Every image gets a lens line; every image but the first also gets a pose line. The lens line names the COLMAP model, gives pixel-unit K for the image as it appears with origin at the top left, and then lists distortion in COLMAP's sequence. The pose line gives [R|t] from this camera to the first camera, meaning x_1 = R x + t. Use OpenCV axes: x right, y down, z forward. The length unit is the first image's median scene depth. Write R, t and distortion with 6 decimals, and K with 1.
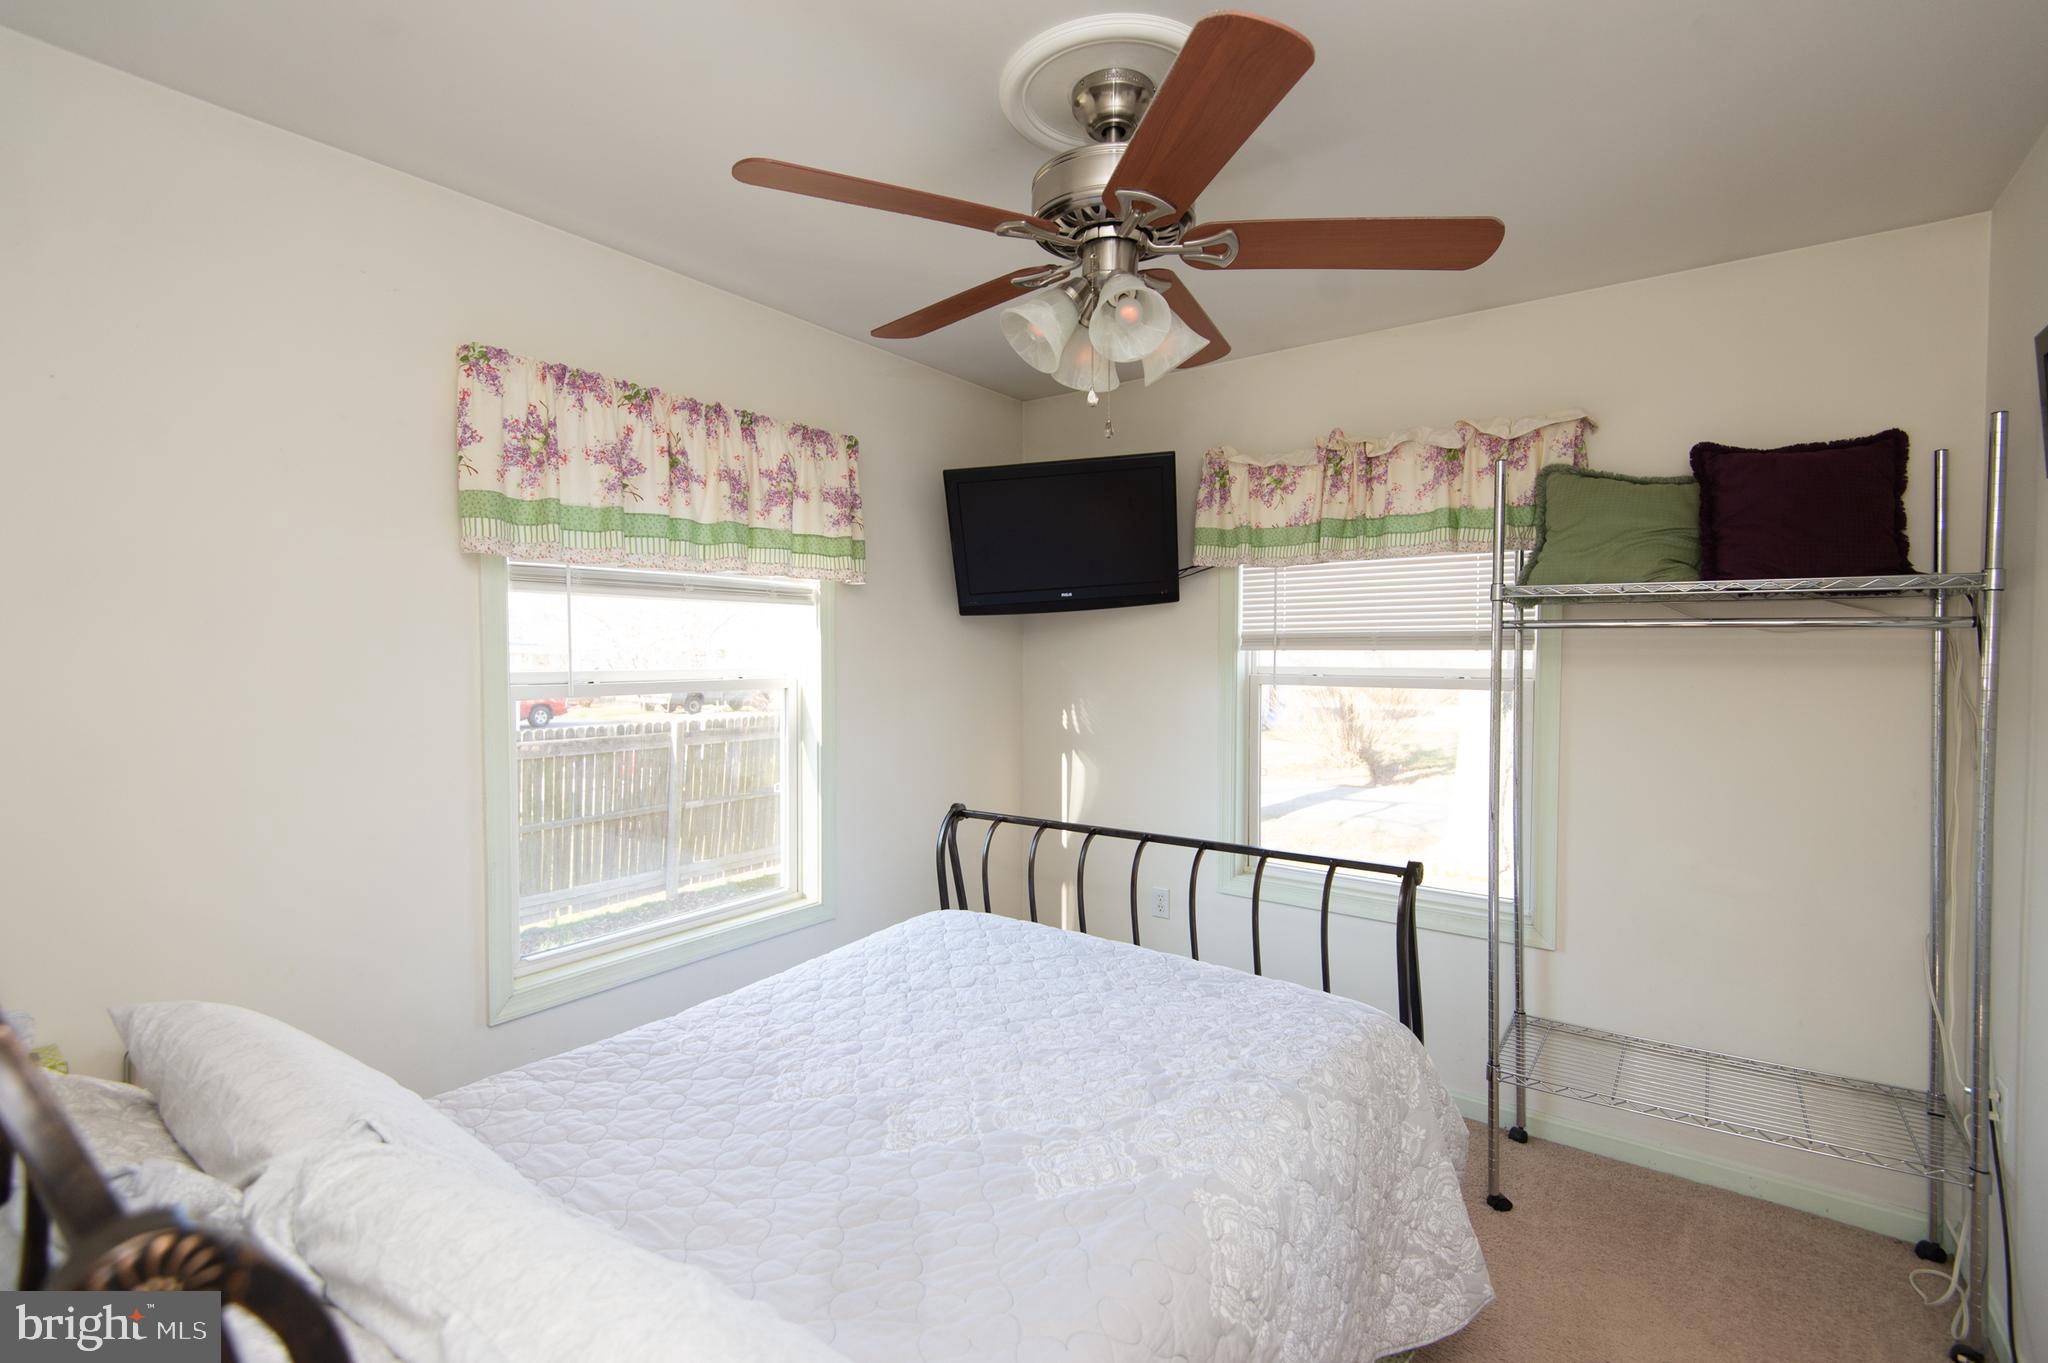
lens RADIAL K [[936.8, 0, 1025.8], [0, 936.8, 676.5], [0, 0, 1]] dist [0.035282, -0.020442]
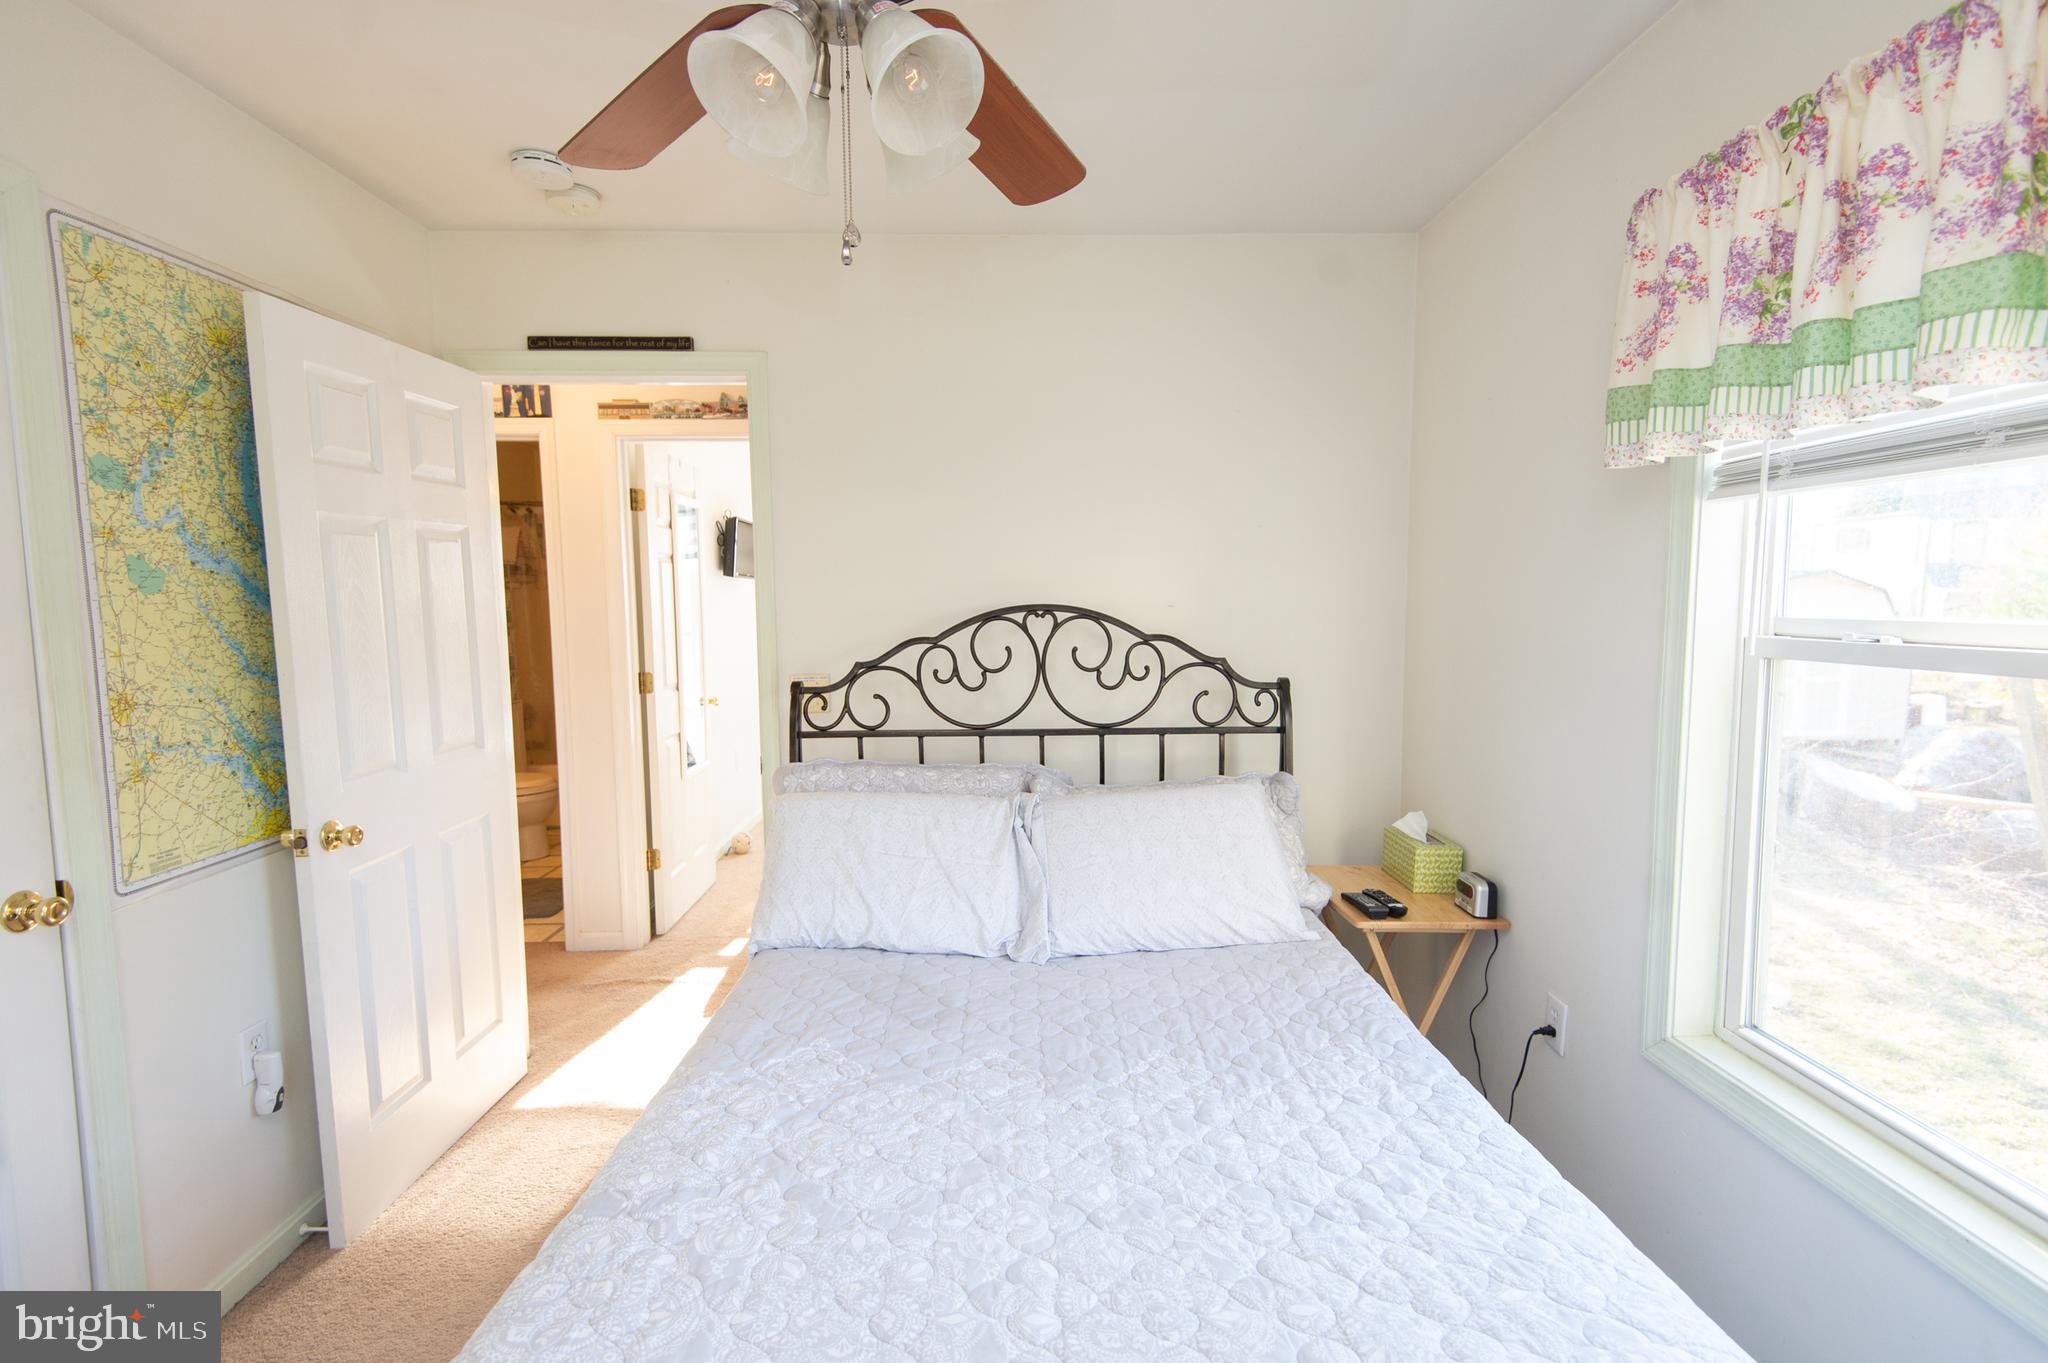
lens RADIAL K [[936.8, 0, 1025.5], [0, 936.8, 676.5], [0, 0, 1]] dist [0.035282, -0.020442]
pose [[-0.795493, 0.062254, -0.602757, 0.317854], [0.001535, 0.994913, 0.100730, -0.033989], [0.605961, 0.079205, -0.791541, 1.268607]]
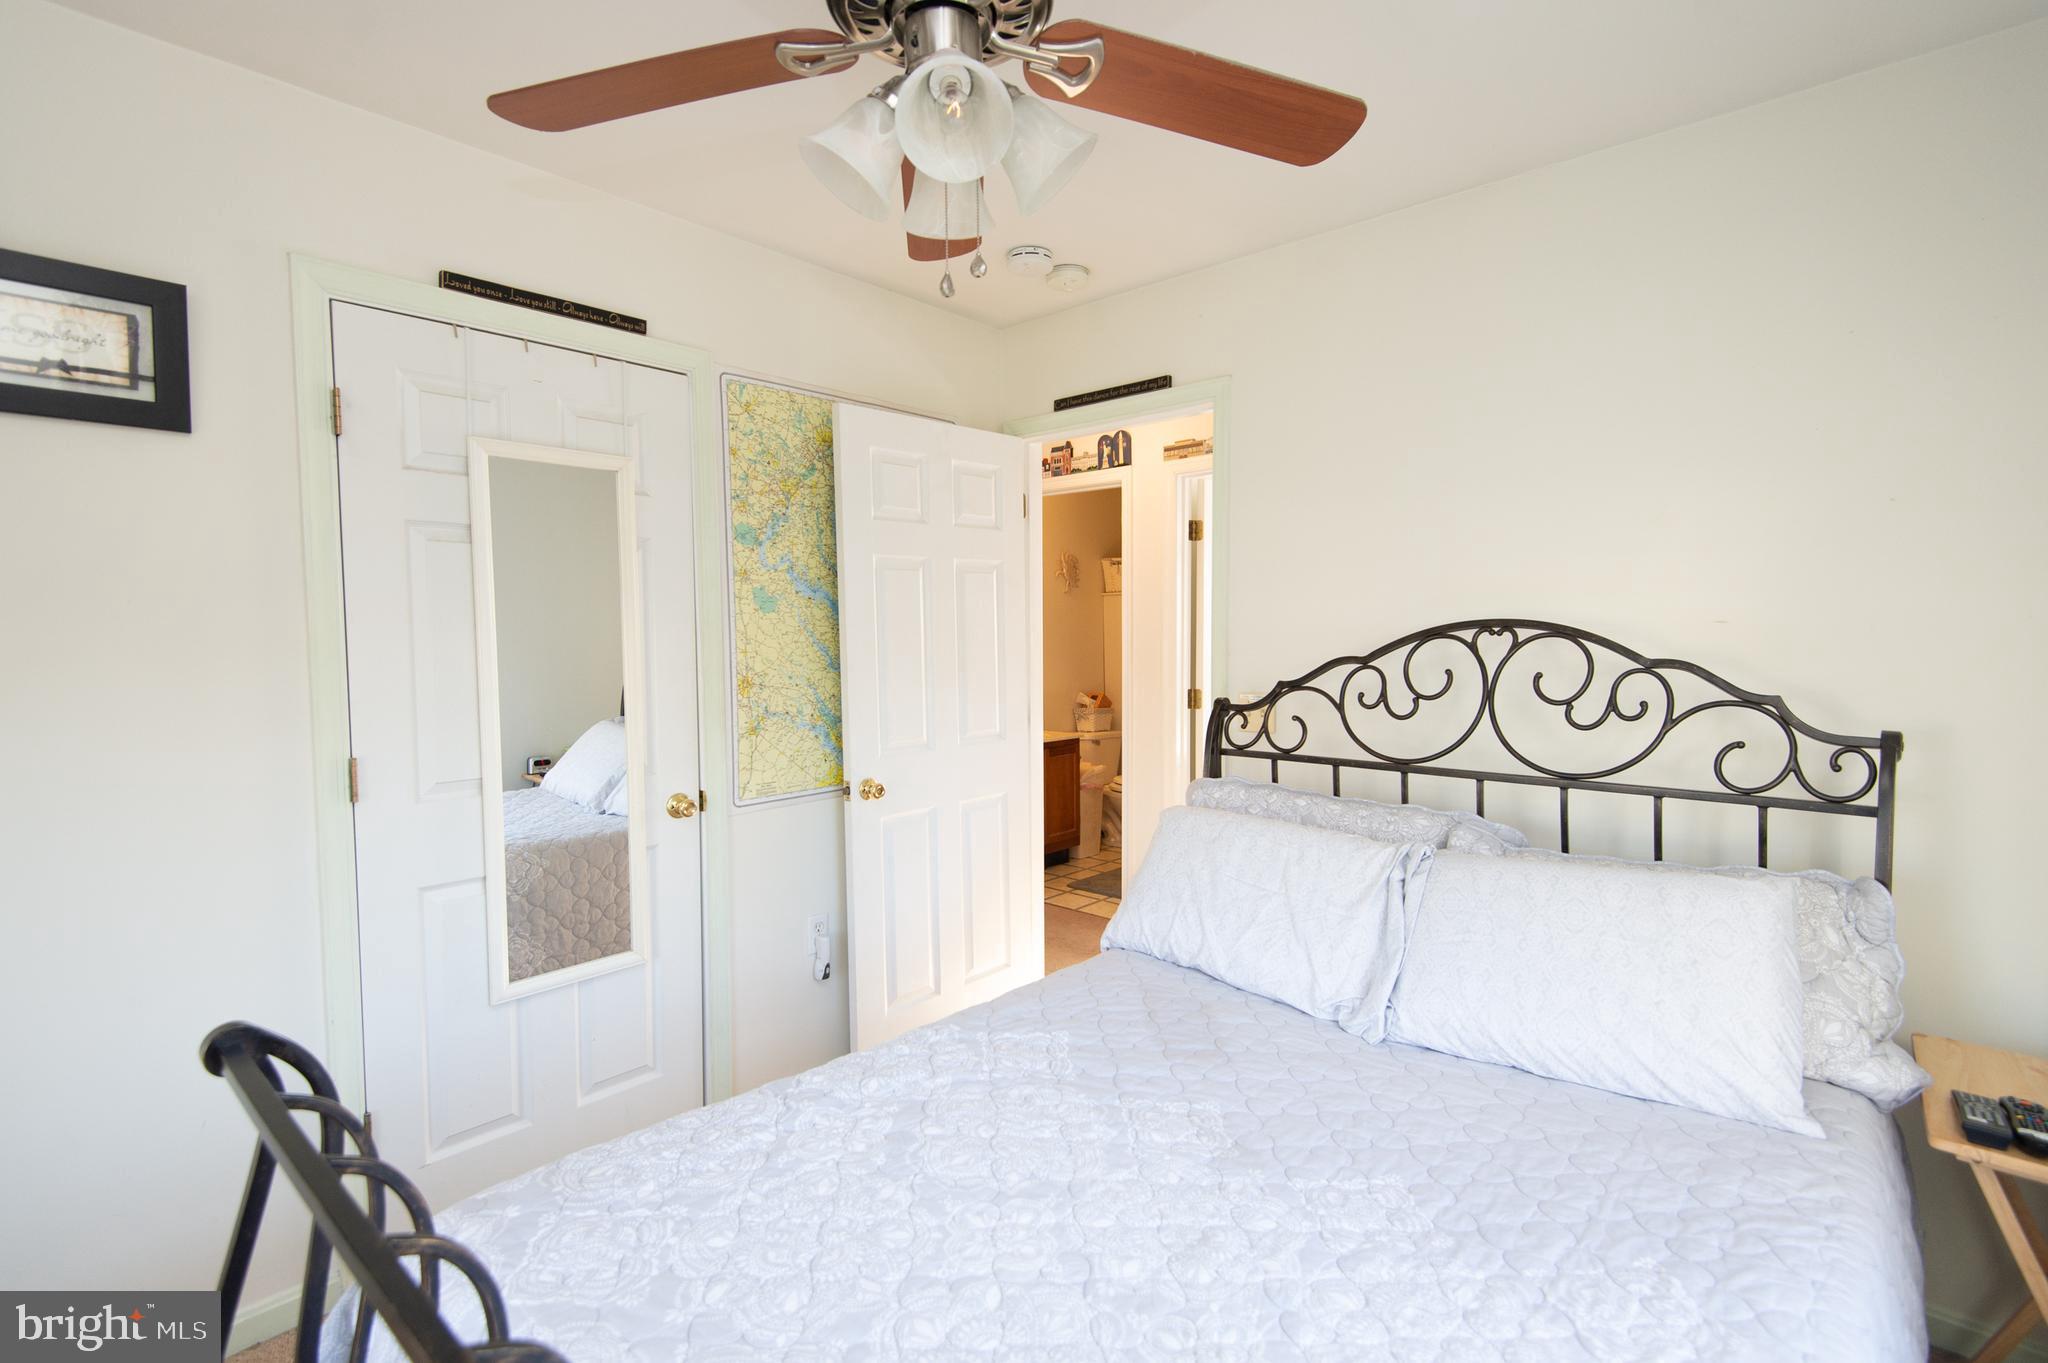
lens RADIAL K [[936.8, 0, 1028.6], [0, 936.8, 677.1], [0, 0, 1]] dist [0.035282, -0.020442]
pose [[-0.995253, 0.005311, 0.097172, -0.028114], [0.011450, 0.997965, 0.062722, -0.012957], [-0.096641, 0.063536, -0.993289, 1.351859]]
